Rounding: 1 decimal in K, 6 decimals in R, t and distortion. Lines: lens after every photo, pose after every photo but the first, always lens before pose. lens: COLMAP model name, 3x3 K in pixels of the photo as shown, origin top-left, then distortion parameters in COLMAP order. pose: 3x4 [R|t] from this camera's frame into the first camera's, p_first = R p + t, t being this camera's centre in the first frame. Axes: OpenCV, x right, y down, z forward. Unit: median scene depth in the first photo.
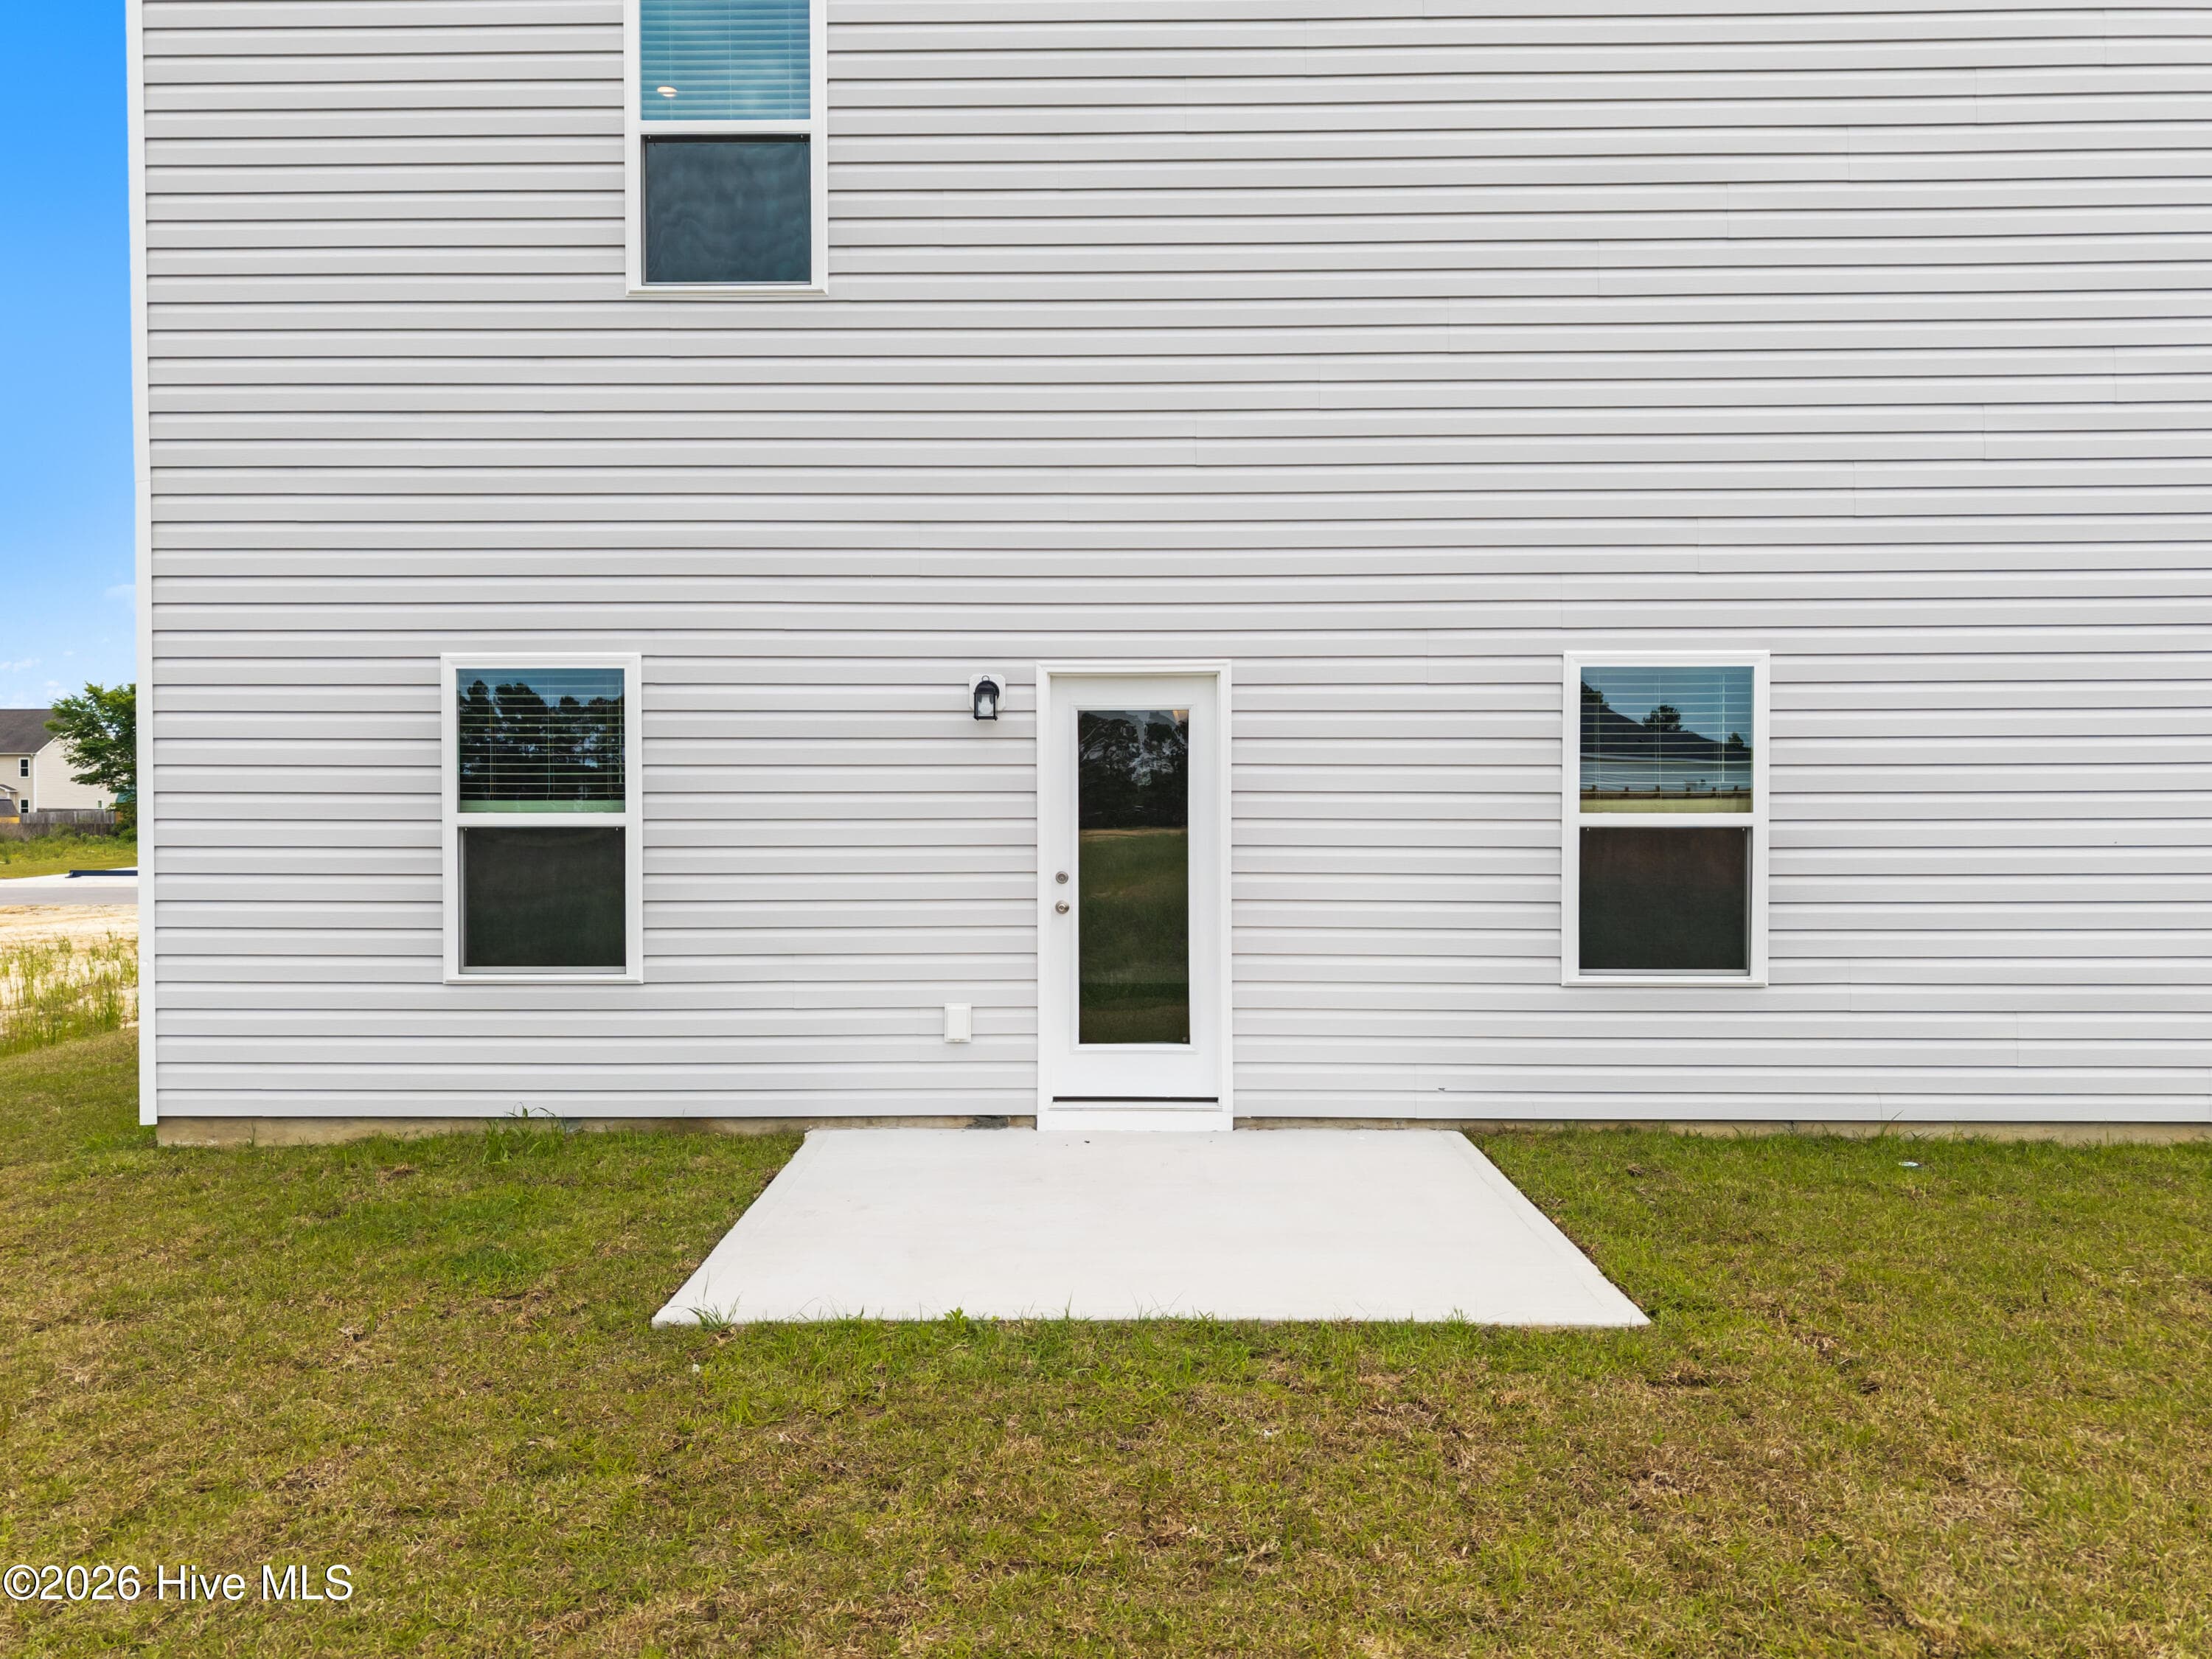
lens RADIAL K [[1508.5, 0, 1106.0], [0, 1508.5, 829.5], [0, 0, 1]] dist [0.010339, -0.002162]
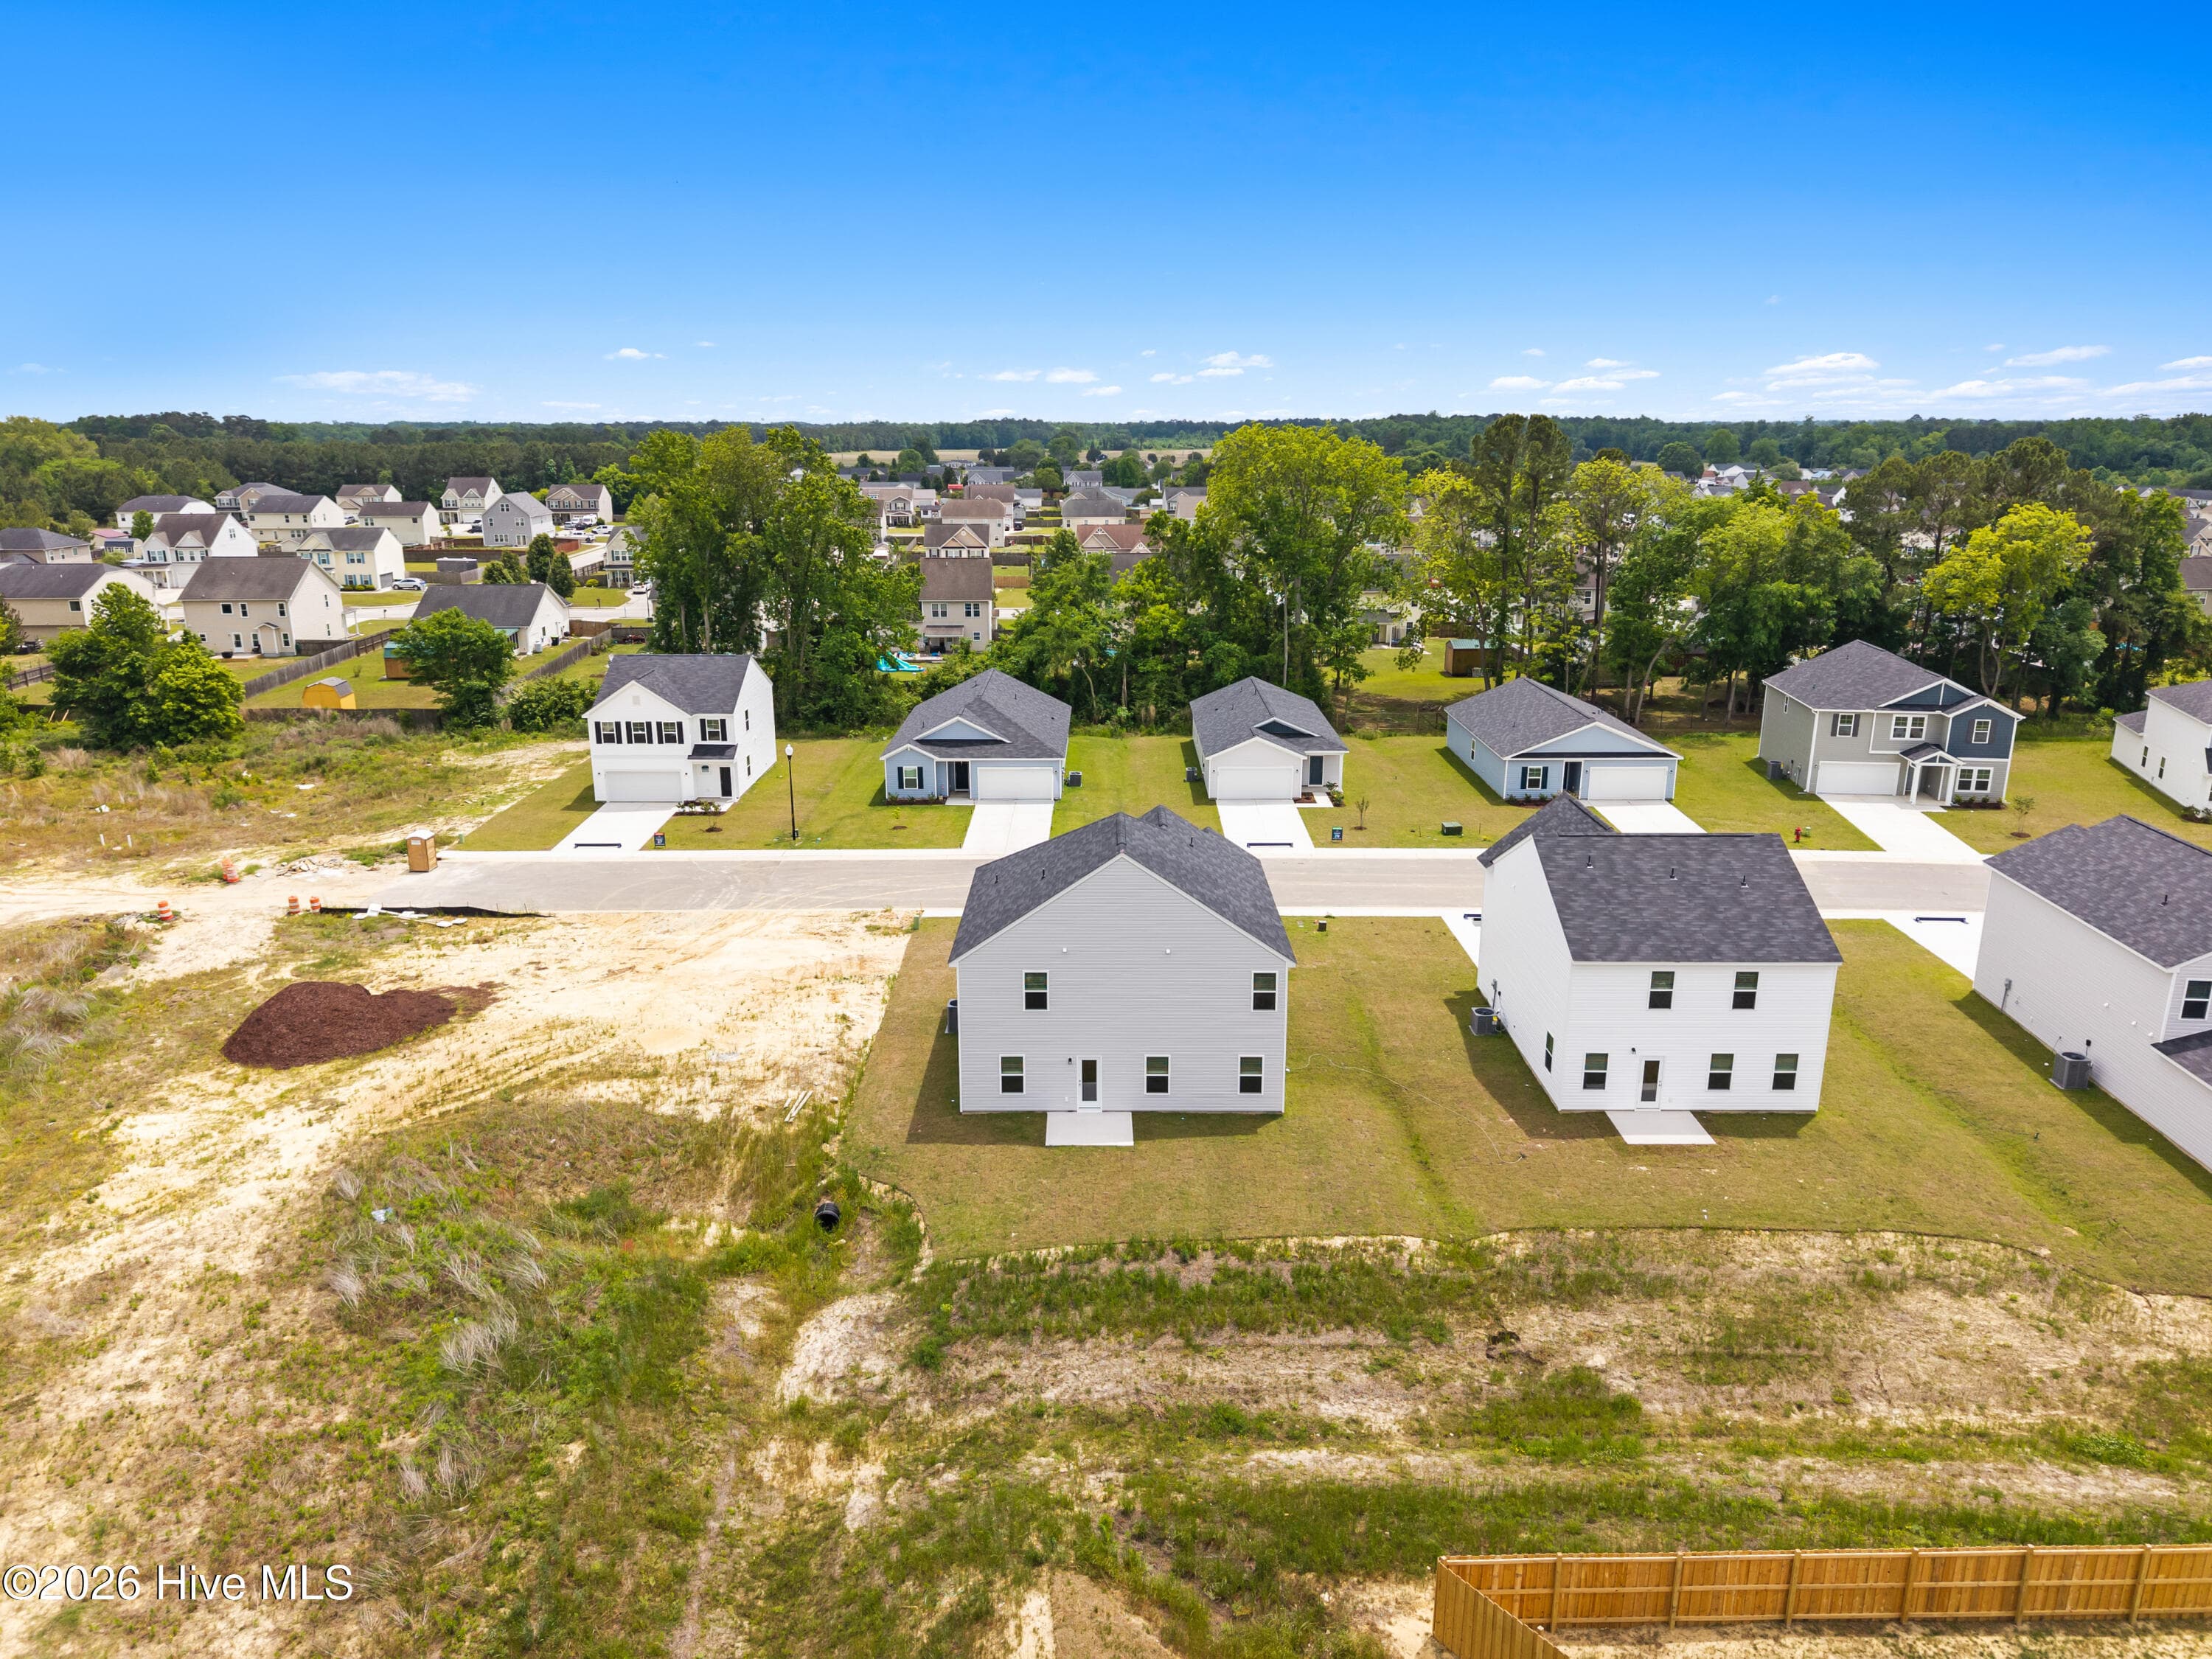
lens RADIAL K [[1508.5, 0, 1106.0], [0, 1508.5, 829.5], [0, 0, 1]] dist [0.010339, -0.002162]
pose [[0.999851, 0.001010, 0.017206, -0.030938], [-0.005210, 0.969287, 0.245876, -3.099404], [-0.016429, -0.245929, 0.969149, -6.123714]]
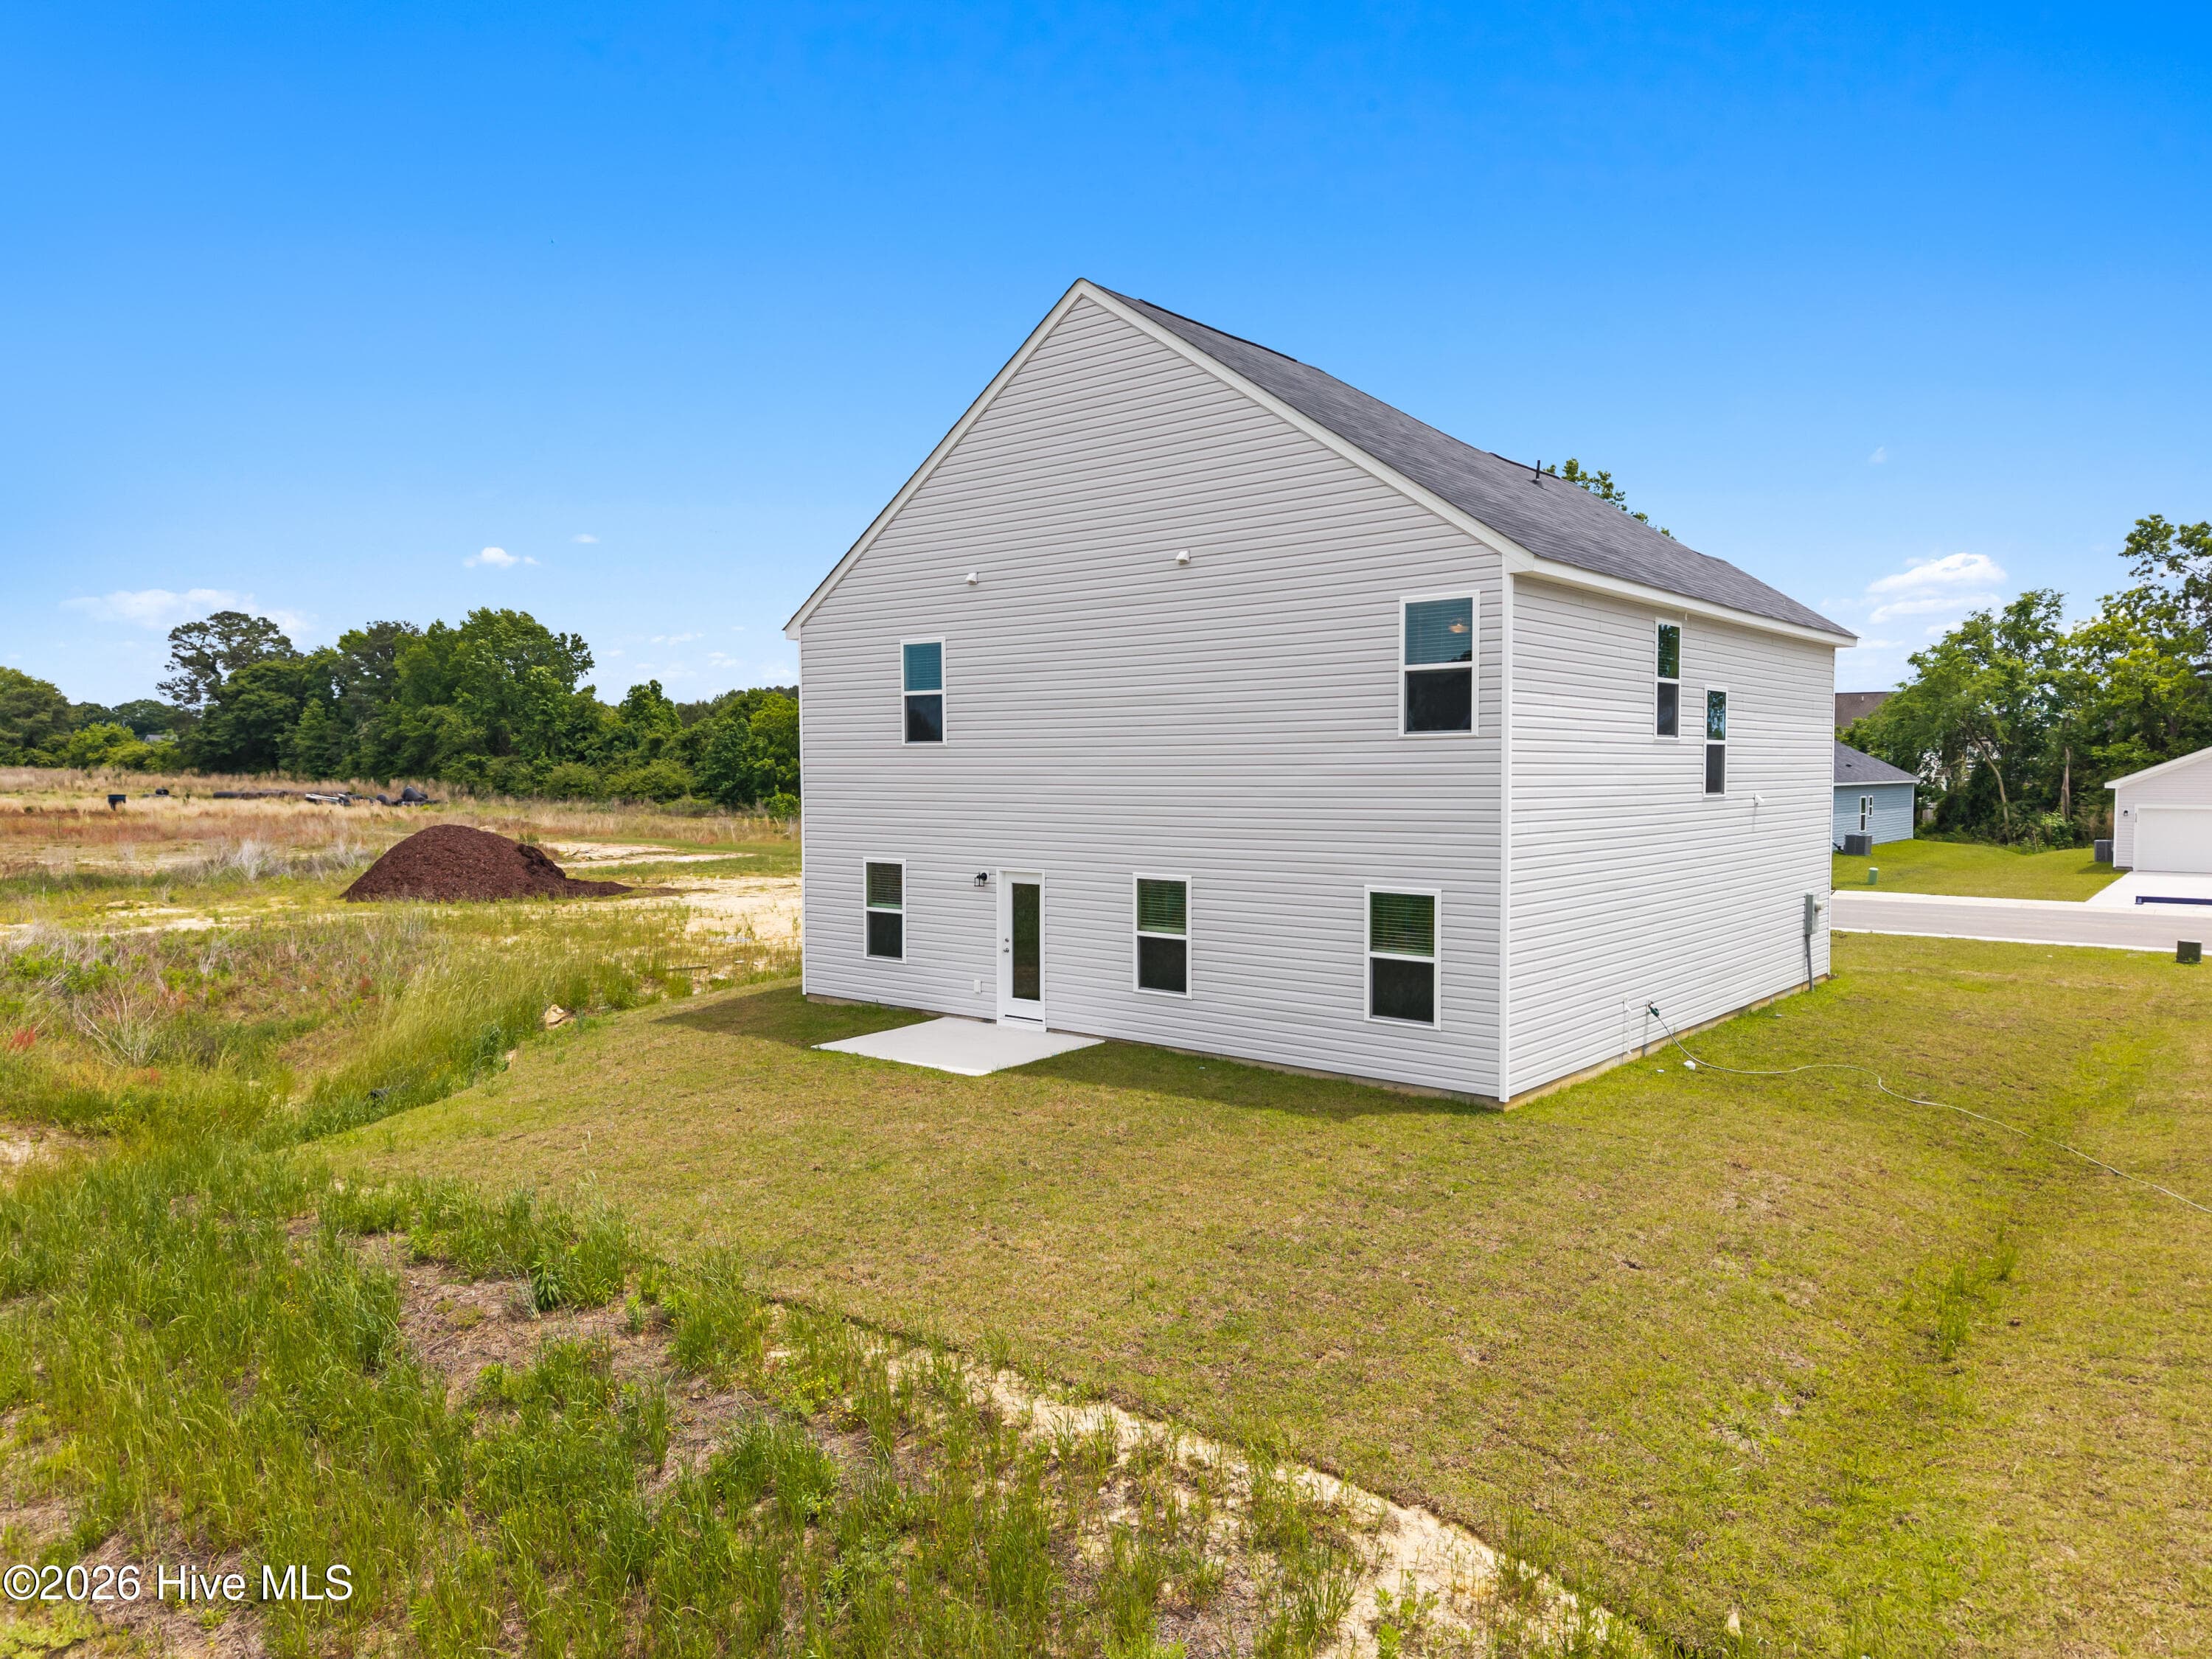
lens RADIAL K [[1496.4, 0, 1096.1], [0, 1496.4, 836.0], [0, 0, 1]] dist [-0.001512, -0.002815]
pose [[0.771849, 0.028673, -0.635160, 1.966684], [-0.009048, 0.999377, 0.034119, -0.274409], [0.635742, -0.020588, 0.771627, -1.142463]]
